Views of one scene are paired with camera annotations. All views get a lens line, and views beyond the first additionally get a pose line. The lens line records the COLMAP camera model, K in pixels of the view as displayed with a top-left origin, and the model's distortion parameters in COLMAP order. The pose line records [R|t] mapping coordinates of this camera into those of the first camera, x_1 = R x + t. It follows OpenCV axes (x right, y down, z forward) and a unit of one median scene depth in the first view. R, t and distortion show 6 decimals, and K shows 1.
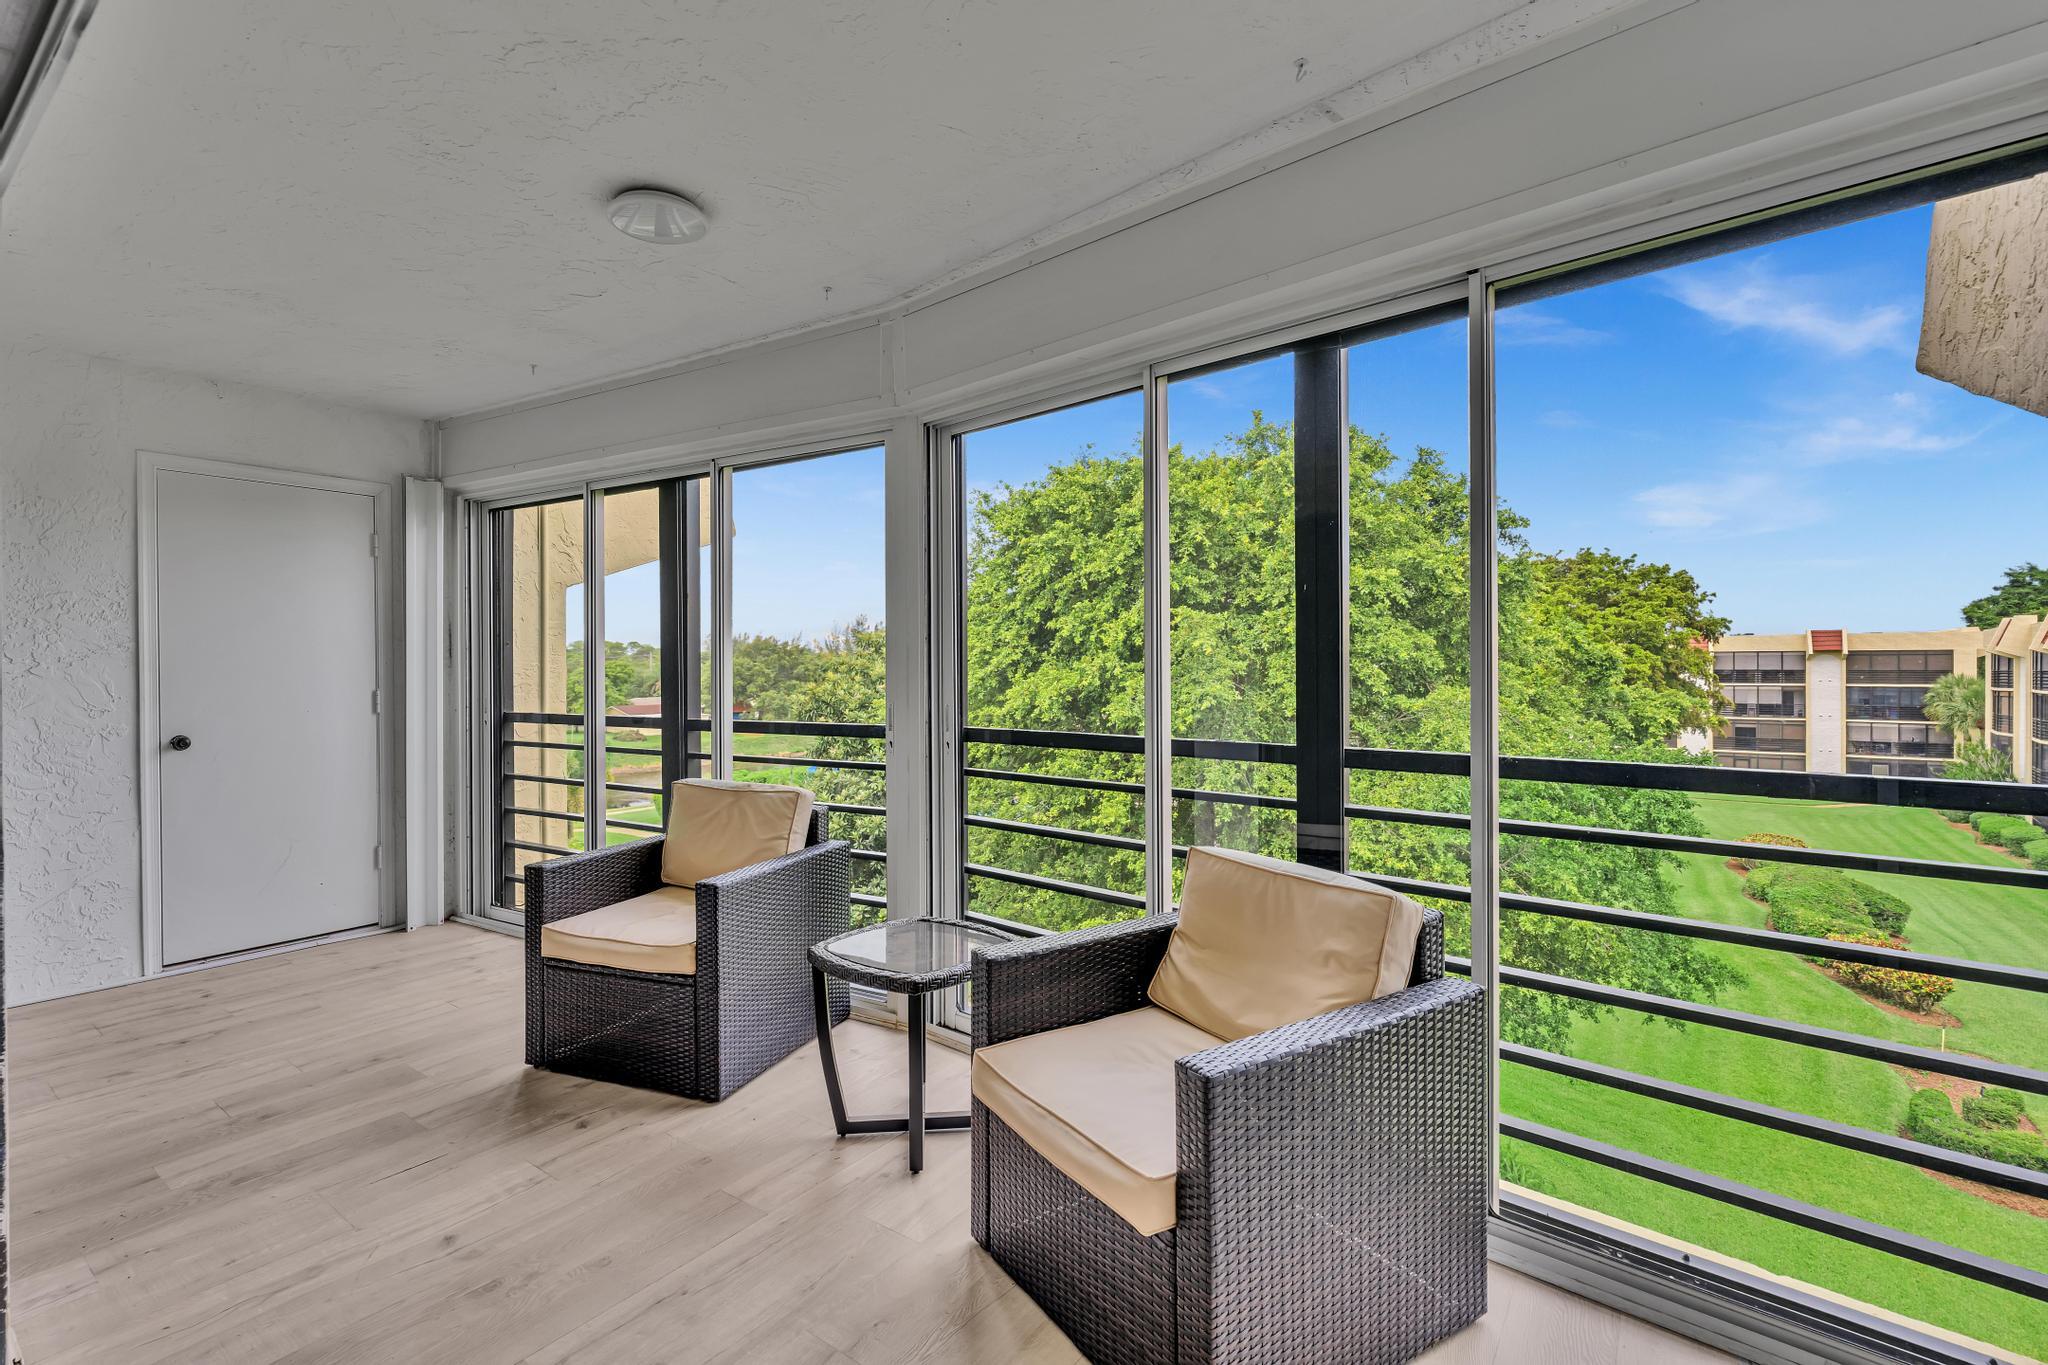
lens RADIAL K [[920.4, 0, 1032.8], [0, 920.4, 675.3], [0, 0, 1]] dist [-0.008944, 0.000491]
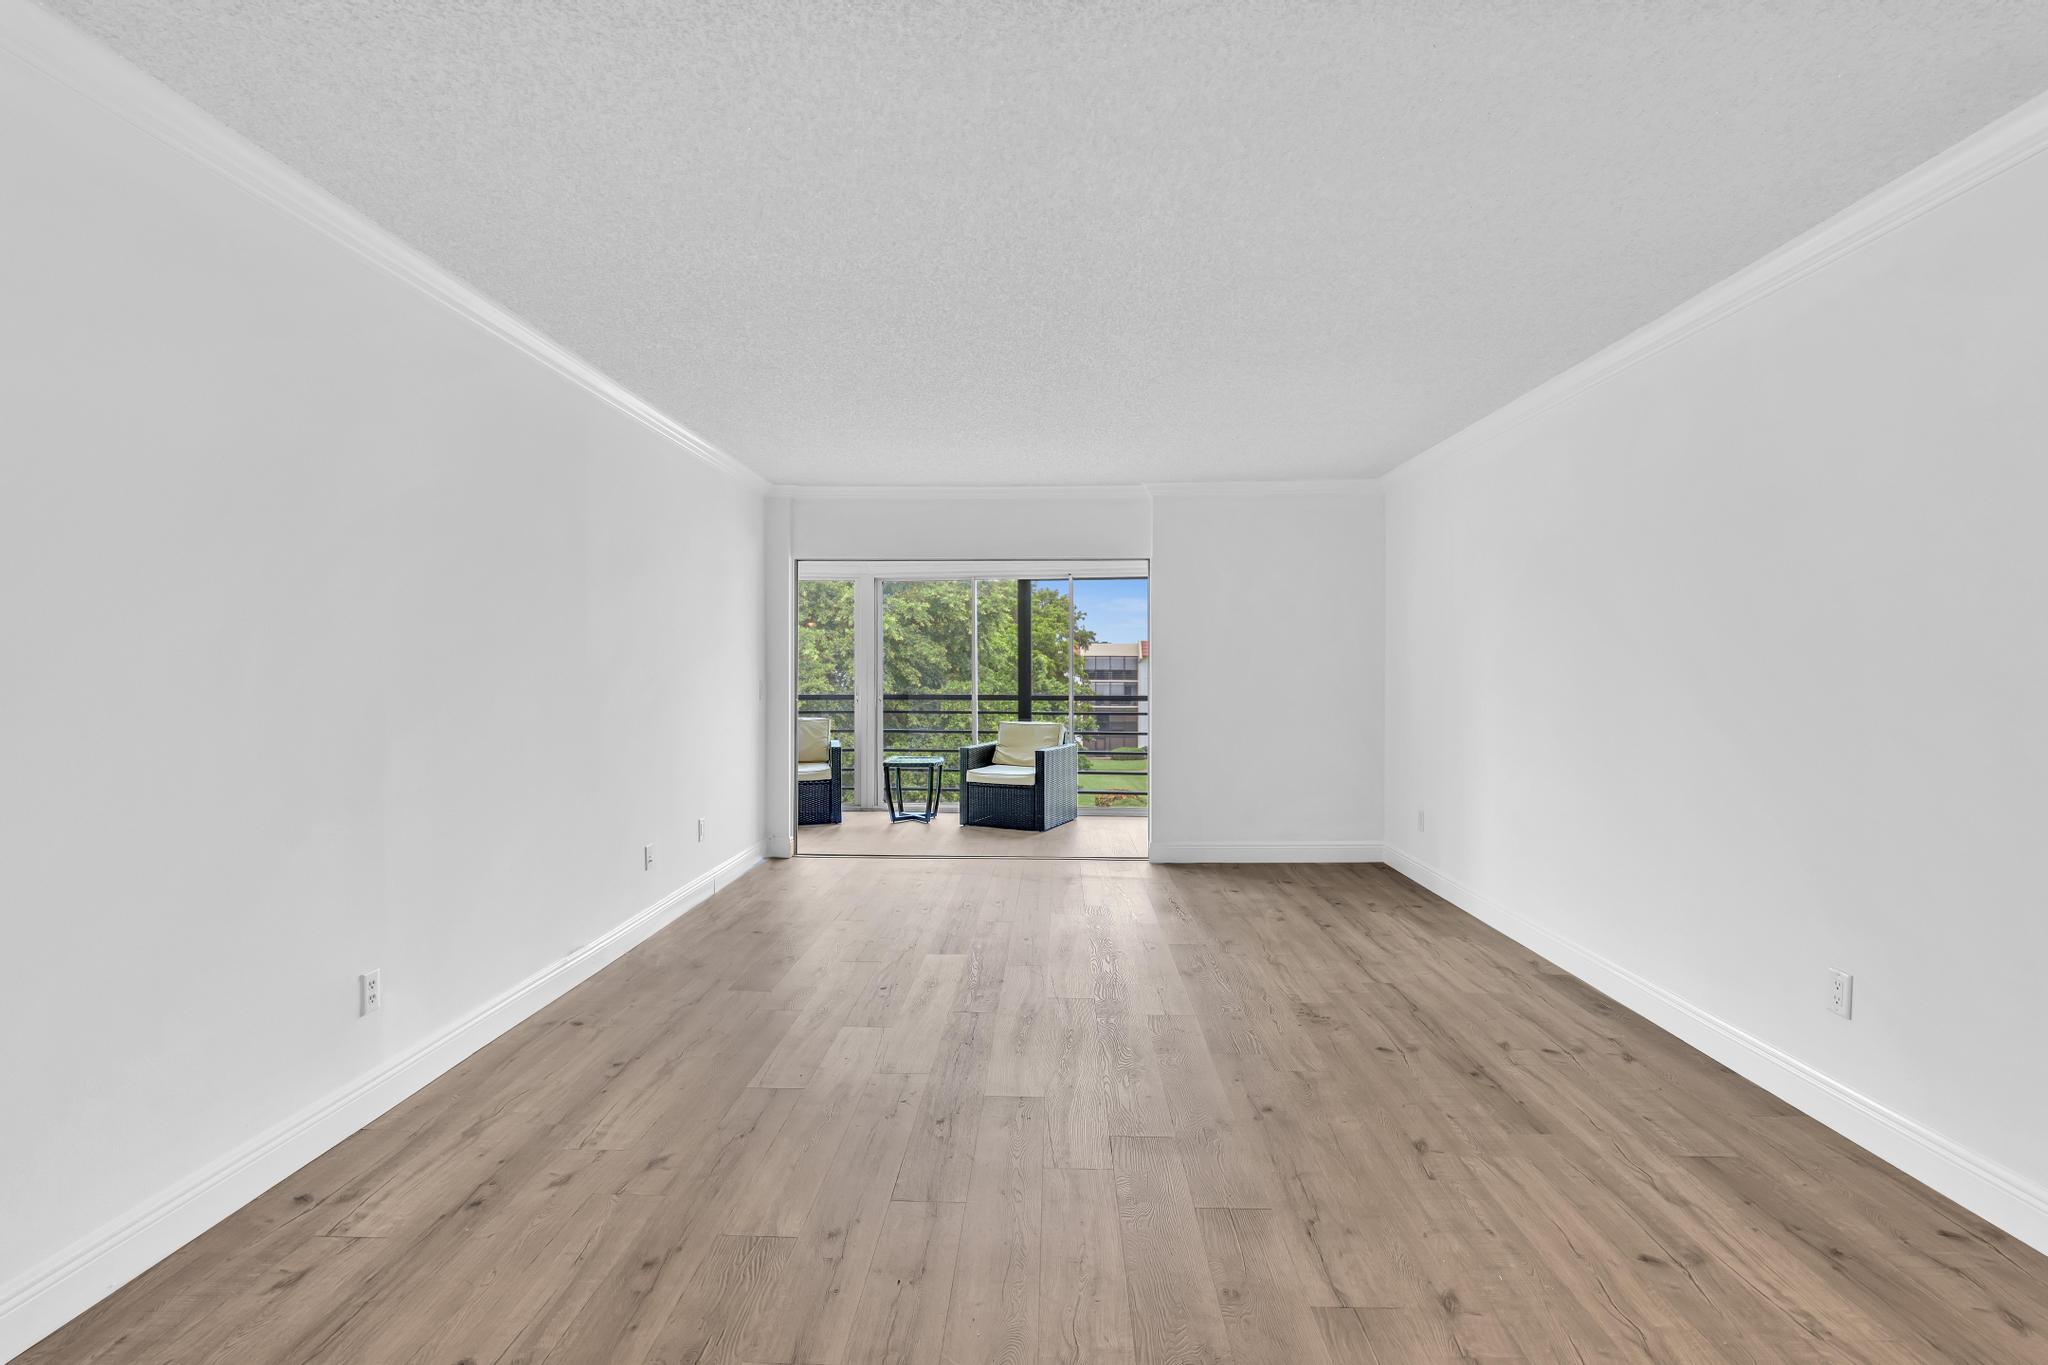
lens RADIAL K [[920.4, 0, 1036.7], [0, 920.4, 689.9], [0, 0, 1]] dist [-0.008944, 0.000491]
pose [[0.830149, -0.006686, 0.557501, -0.288053], [-0.004224, 0.999824, 0.018282, -0.001356], [-0.557526, -0.017531, 0.829975, -0.348754]]
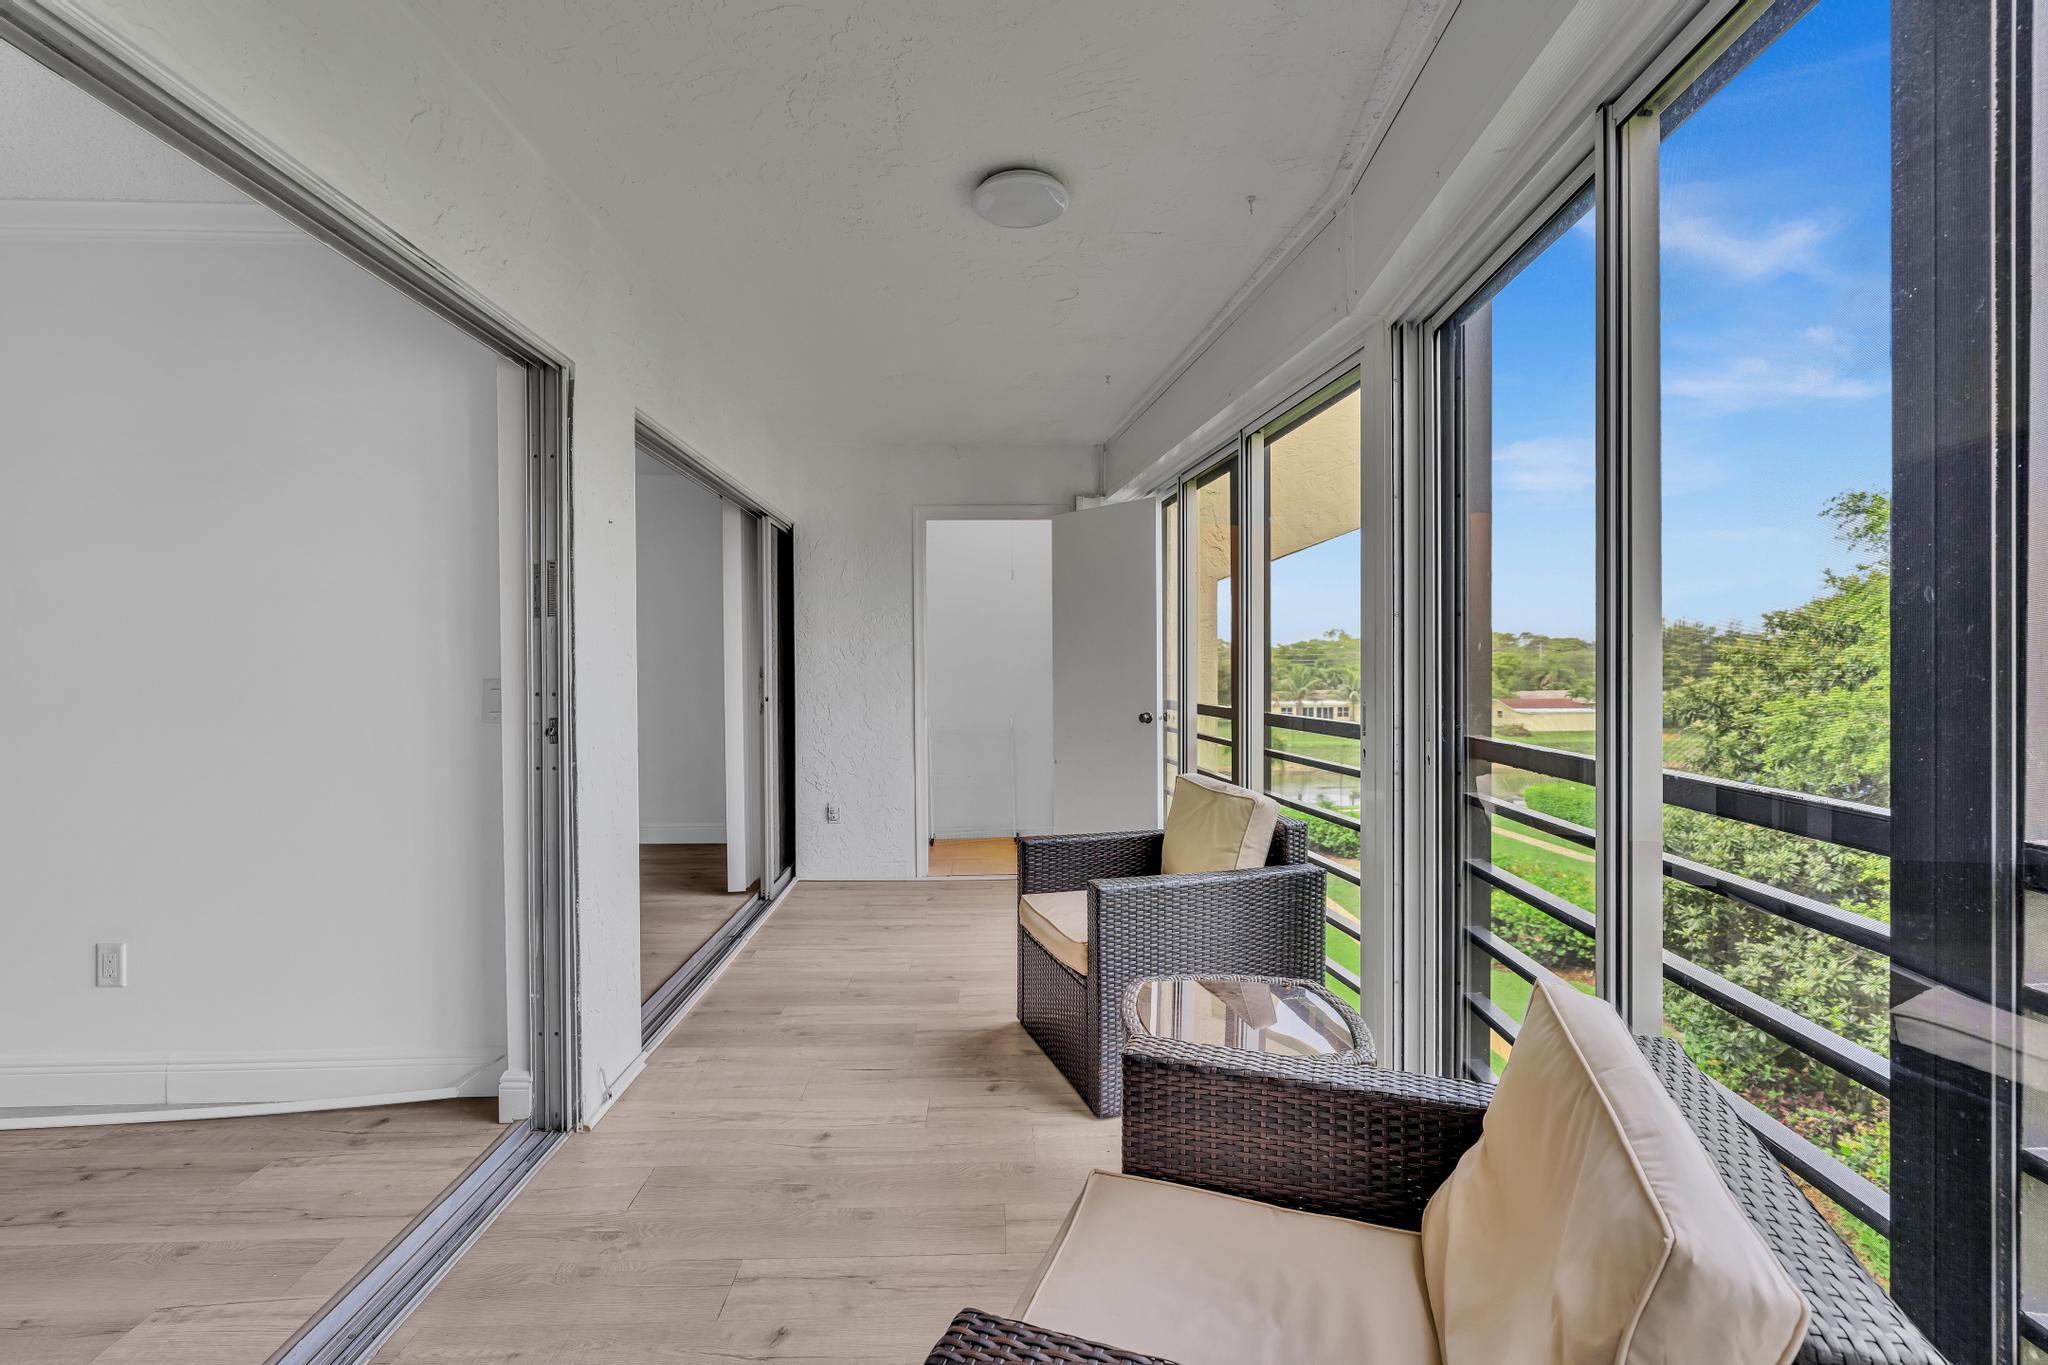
lens RADIAL K [[920.4, 0, 1024.9], [0, 920.4, 675.4], [0, 0, 1]] dist [-0.008944, 0.000491]
pose [[0.598931, 0.008373, -0.800757, 0.068181], [-0.001650, 0.999956, 0.009221, 0.000894], [0.800799, -0.004202, 0.598919, 0.072127]]
